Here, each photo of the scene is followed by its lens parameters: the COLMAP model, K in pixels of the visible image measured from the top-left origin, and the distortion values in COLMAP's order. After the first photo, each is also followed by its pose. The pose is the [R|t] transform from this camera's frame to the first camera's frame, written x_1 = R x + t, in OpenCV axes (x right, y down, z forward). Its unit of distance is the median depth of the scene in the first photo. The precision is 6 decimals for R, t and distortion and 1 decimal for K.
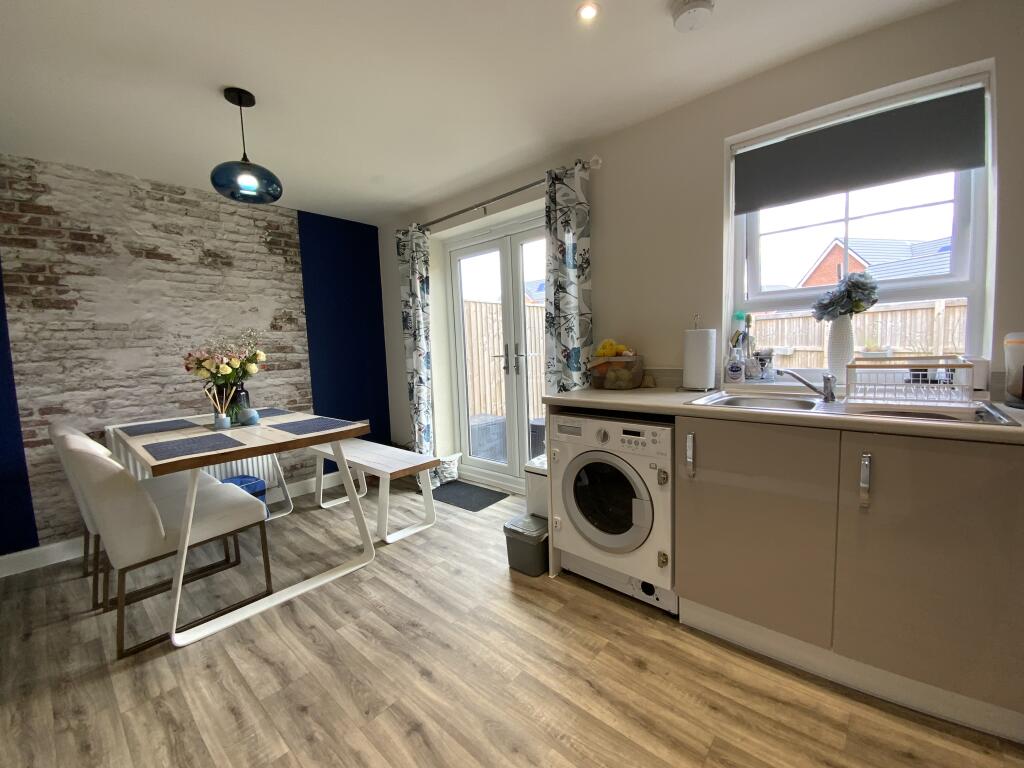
lens RADIAL K [[419.9, 0, 512.0], [0, 419.9, 384.0], [0, 0, 1]] dist [0.019458, -0.000301]
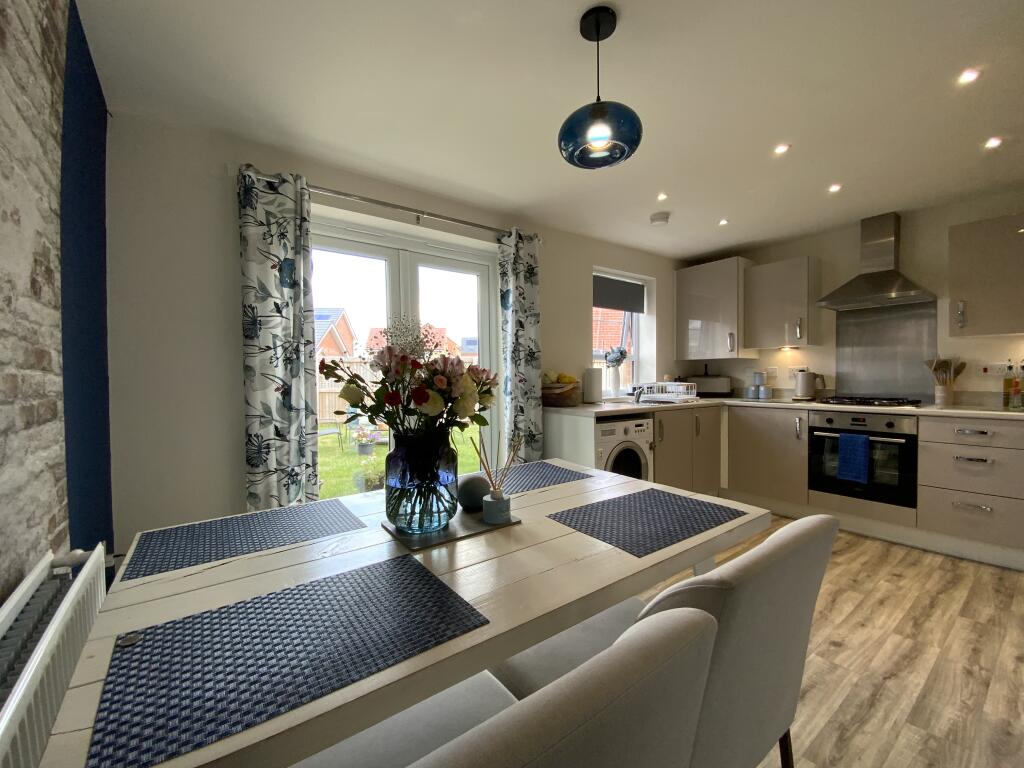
lens RADIAL K [[399.5, 0, 507.8], [0, 399.5, 377.2], [0, 0, 1]] dist [0.000382, 0.000051]
pose [[0.241782, 0.023976, 0.970034, -1.310928], [0.085333, 0.995296, -0.045869, -0.044812], [-0.966571, 0.093866, 0.238599, 1.036370]]
